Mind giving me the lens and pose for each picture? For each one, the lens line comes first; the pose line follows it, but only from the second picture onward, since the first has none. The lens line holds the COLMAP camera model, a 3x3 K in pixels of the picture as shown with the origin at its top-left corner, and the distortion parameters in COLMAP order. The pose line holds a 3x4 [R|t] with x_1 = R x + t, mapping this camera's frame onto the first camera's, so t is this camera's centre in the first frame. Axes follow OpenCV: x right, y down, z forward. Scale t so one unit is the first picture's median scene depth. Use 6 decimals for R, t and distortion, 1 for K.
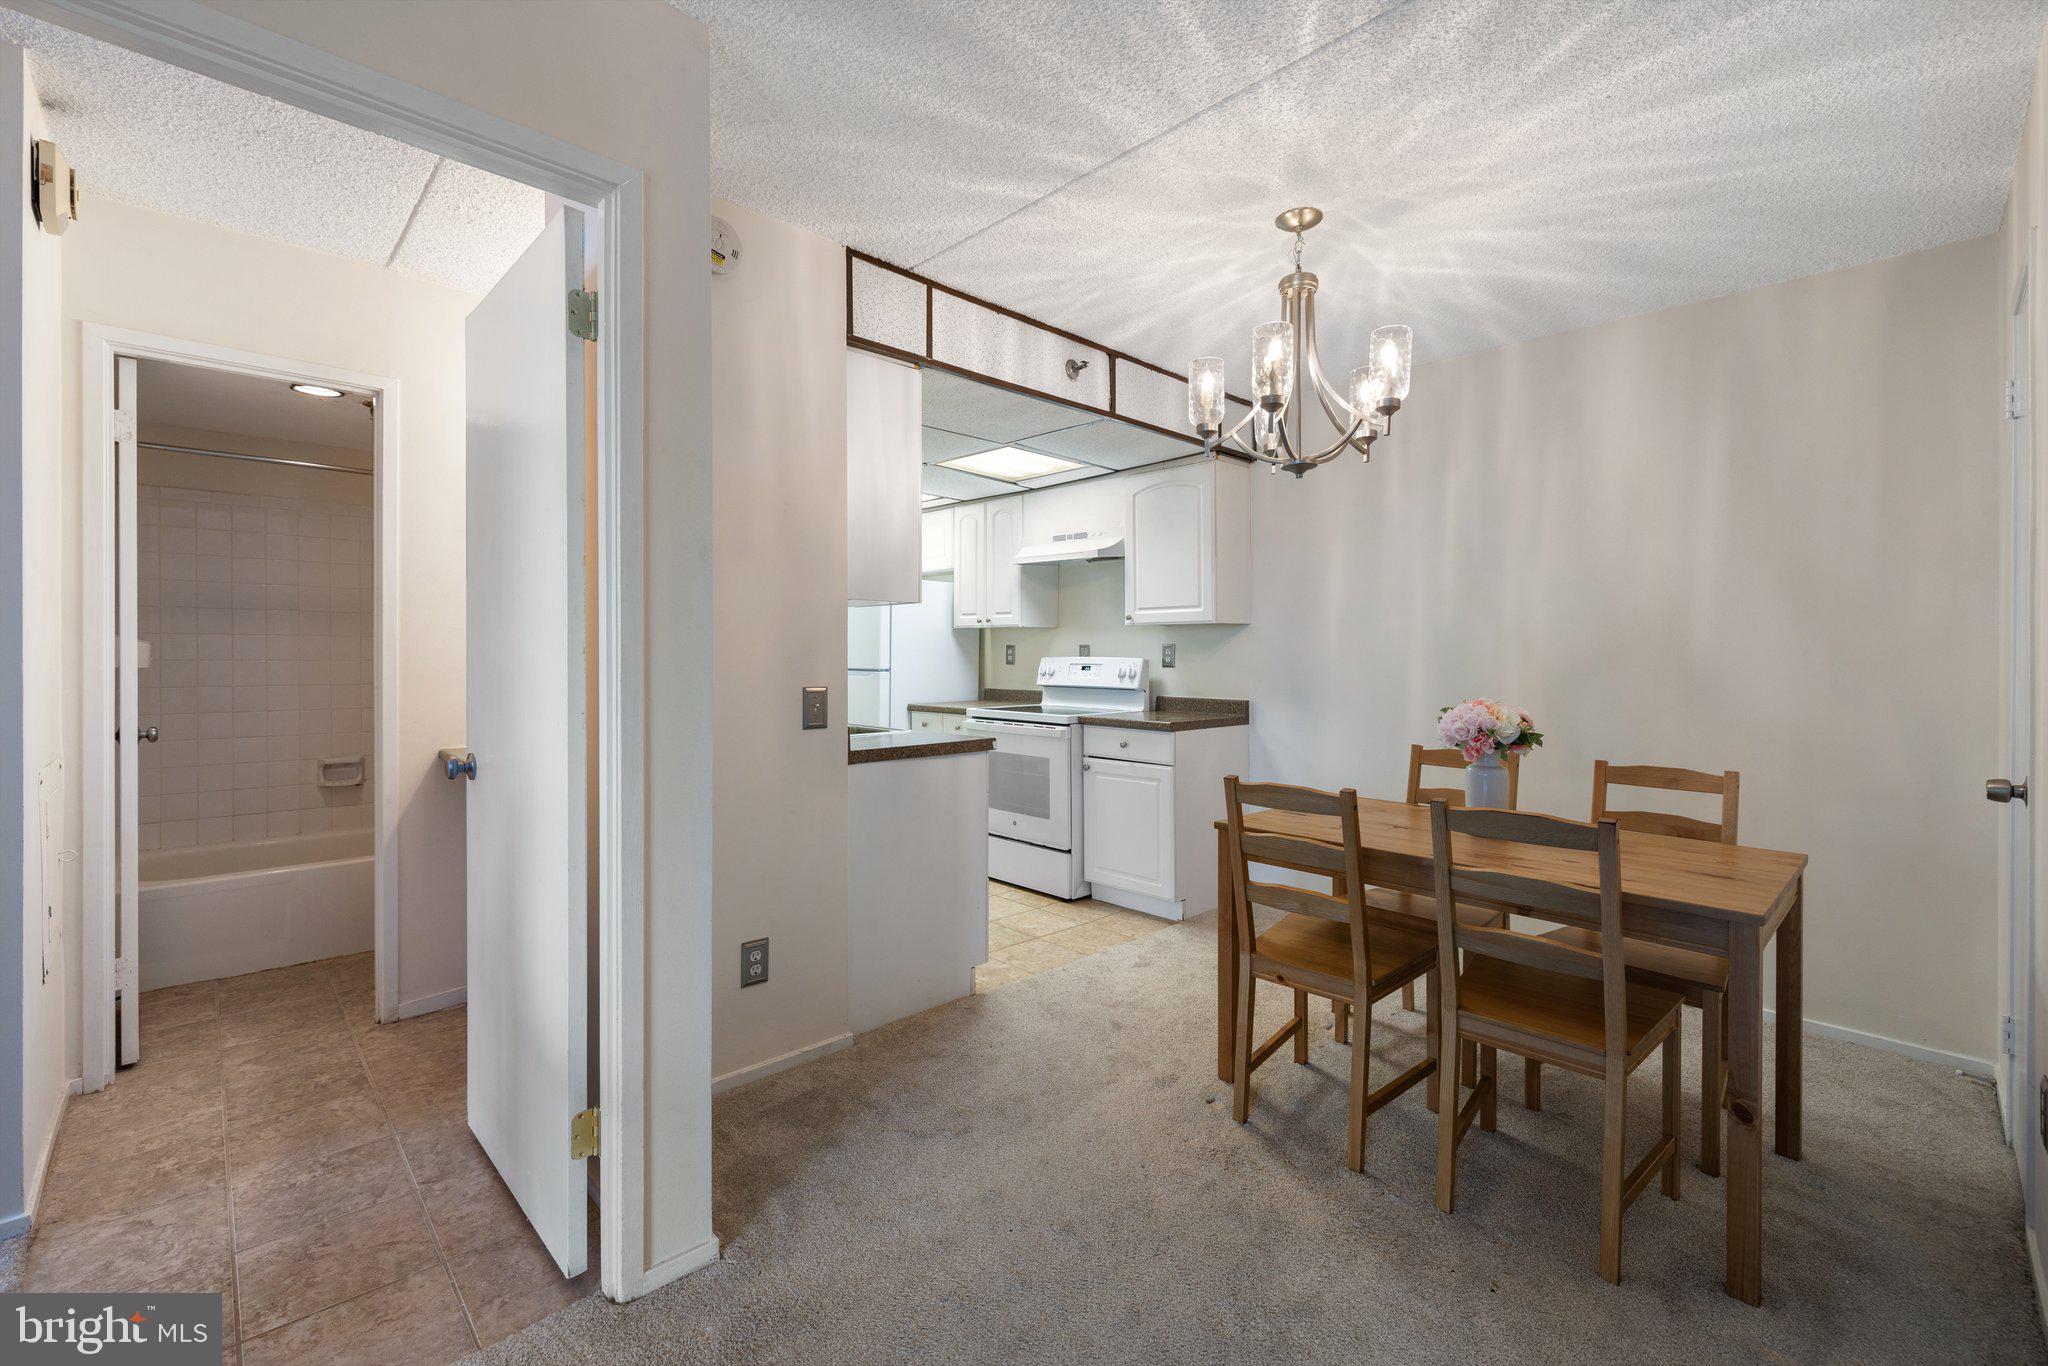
lens RADIAL K [[864.9, 0, 1008.5], [0, 864.9, 651.2], [0, 0, 1]] dist [0.004960, -0.001767]
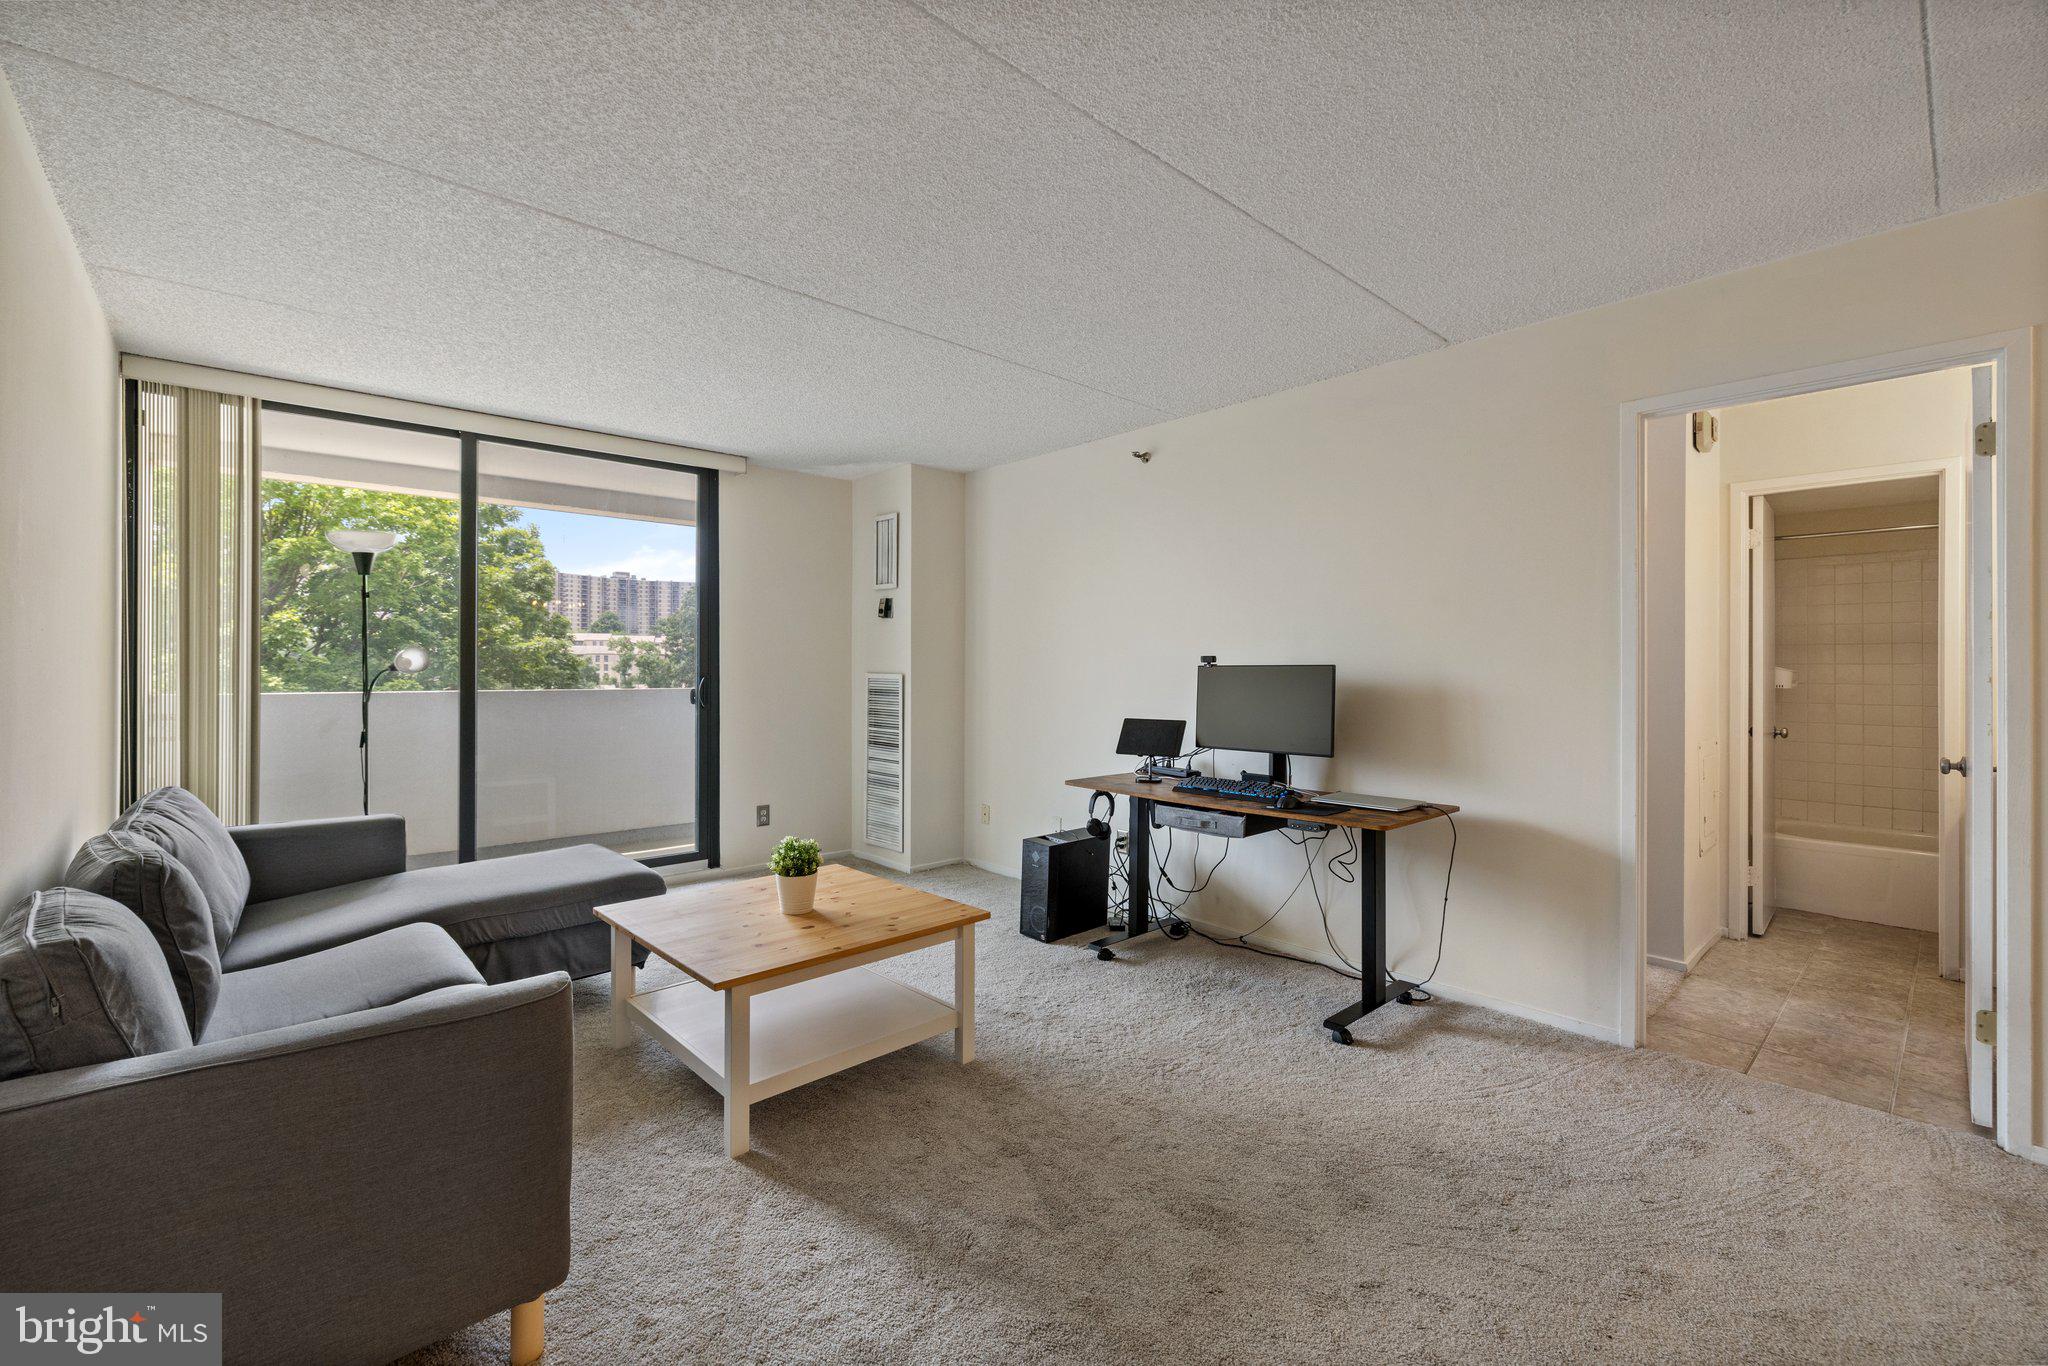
lens RADIAL K [[864.9, 0, 992.6], [0, 864.9, 666.5], [0, 0, 1]] dist [0.004960, -0.001767]
pose [[-0.023758, -0.002285, -0.999715, 0.531579], [-0.005184, 0.999984, -0.002163, -0.008129], [0.999704, 0.005131, -0.023770, -0.321877]]
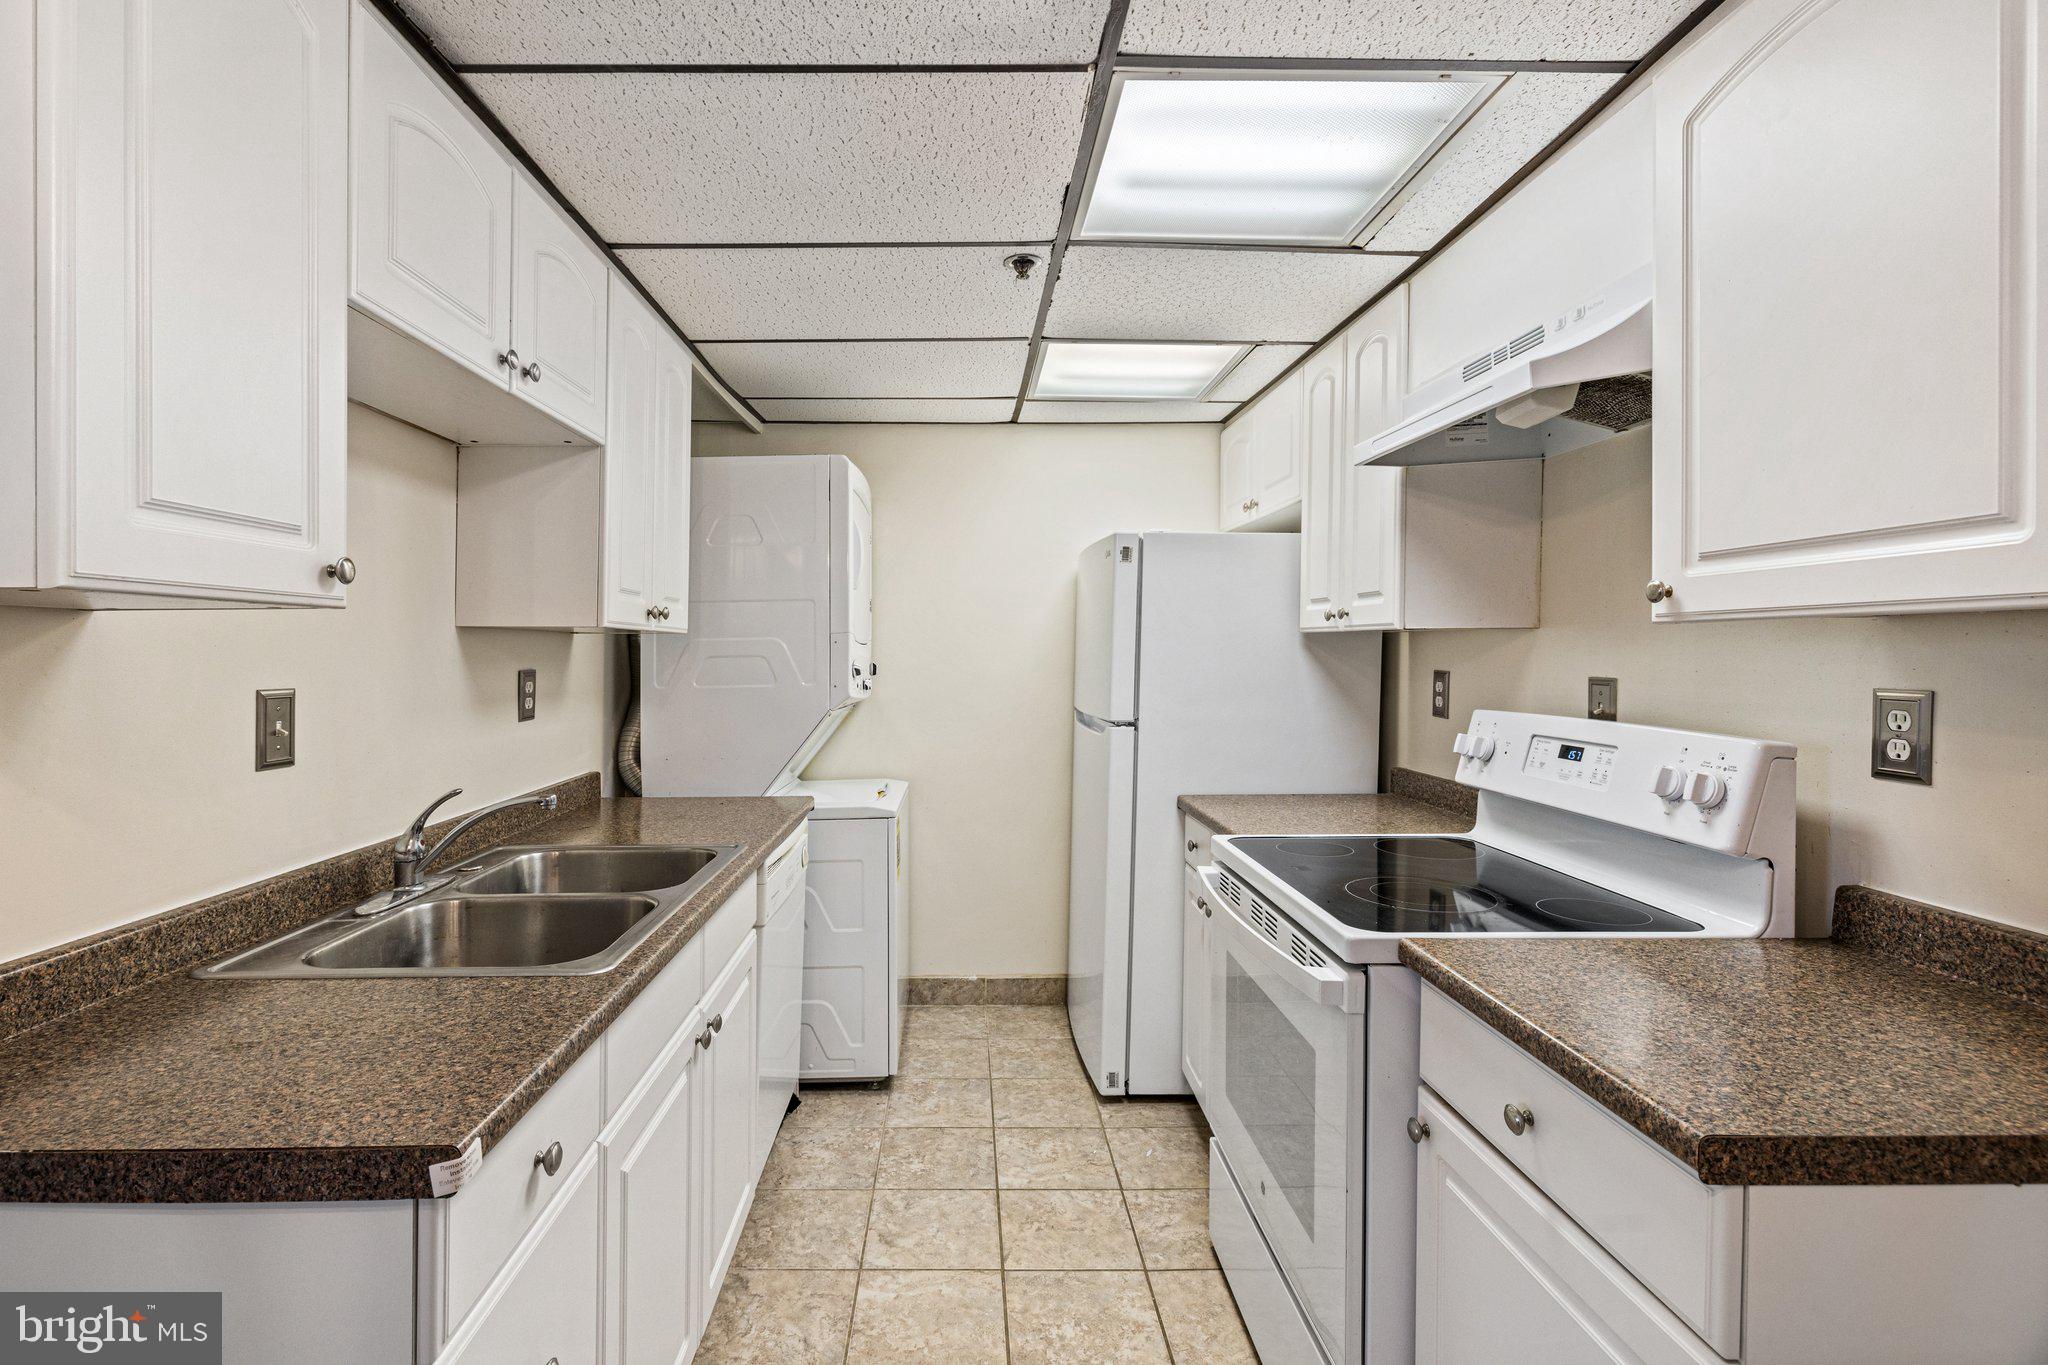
lens RADIAL K [[919.0, 0, 994.8], [0, 919.0, 651.3], [0, 0, 1]] dist [0.012769, -0.001553]
pose [[0.735798, -0.004292, -0.677188, 0.272453], [0.005497, 0.999985, -0.000364, -0.032675], [0.677179, -0.003455, 0.735810, 0.967892]]
